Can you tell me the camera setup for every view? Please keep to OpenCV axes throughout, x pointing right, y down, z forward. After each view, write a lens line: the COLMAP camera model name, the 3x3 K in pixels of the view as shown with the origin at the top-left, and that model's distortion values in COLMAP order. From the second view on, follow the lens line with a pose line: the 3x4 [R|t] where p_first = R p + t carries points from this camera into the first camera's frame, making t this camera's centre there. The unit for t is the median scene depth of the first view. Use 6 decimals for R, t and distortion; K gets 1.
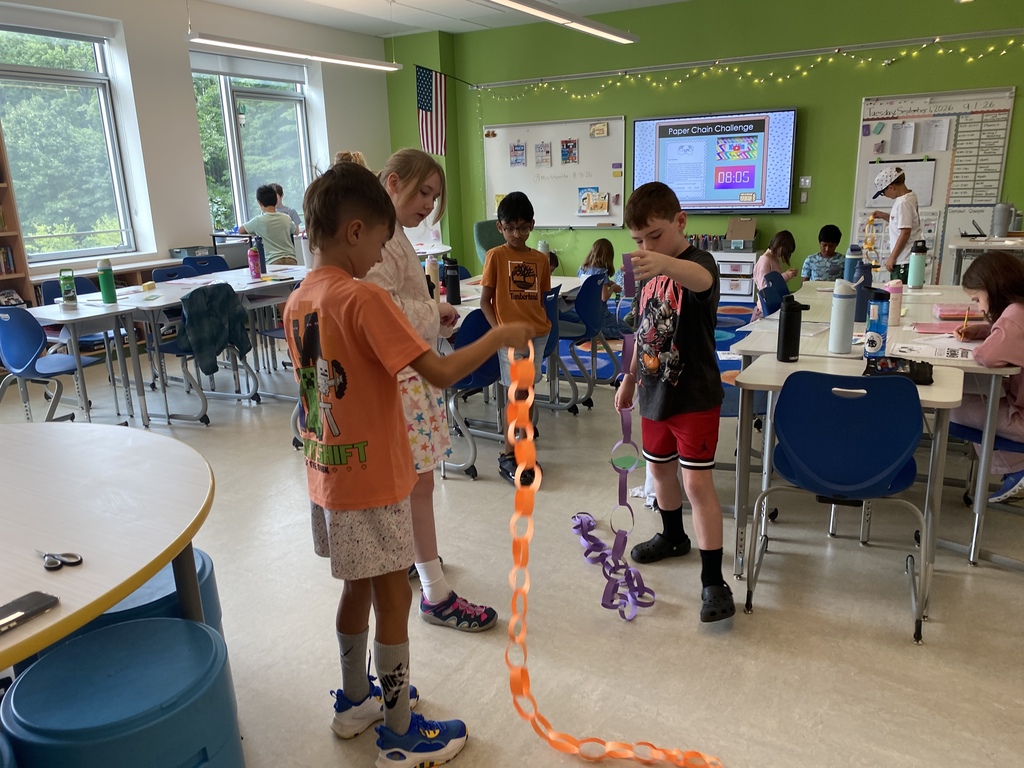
lens RADIAL K [[802.1, 0, 504.5], [0, 802.1, 389.0], [0, 0, 1]] dist [0.034093, -0.030611]
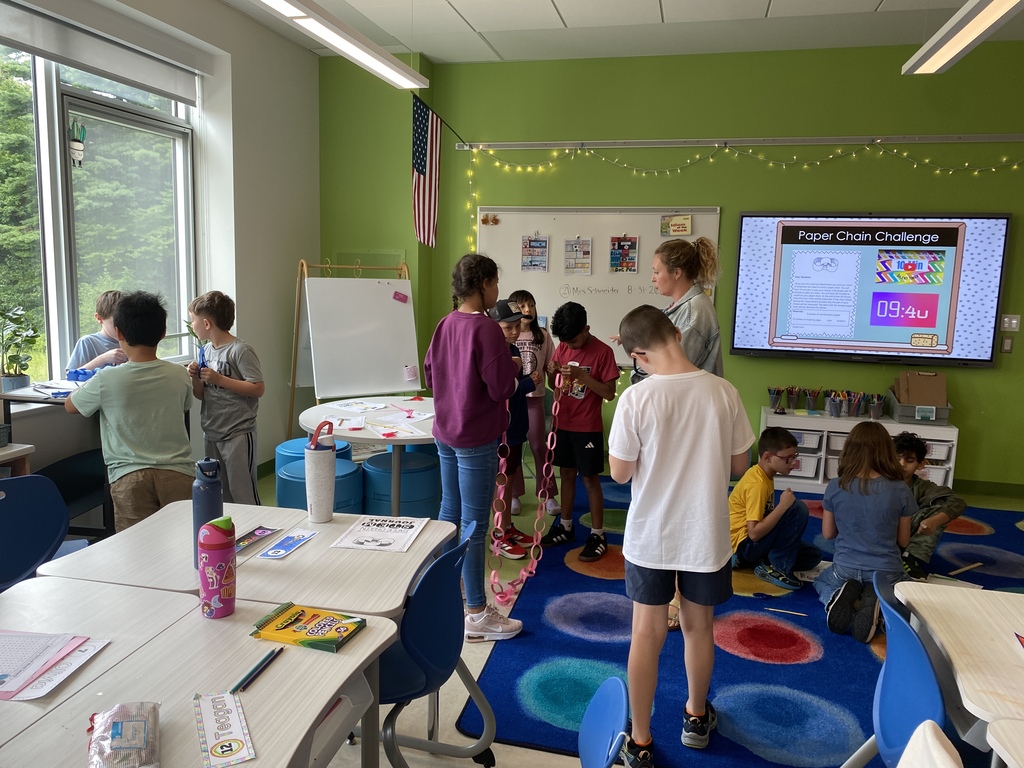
lens RADIAL K [[802.1, 0, 521.9], [0, 802.1, 384.6], [0, 0, 1]] dist [0.034093, -0.030611]
pose [[0.958811, 0.016664, 0.283556, -0.197082], [0.016660, 0.993260, -0.114704, -0.128564], [-0.283556, 0.114703, 0.952071, 0.457217]]
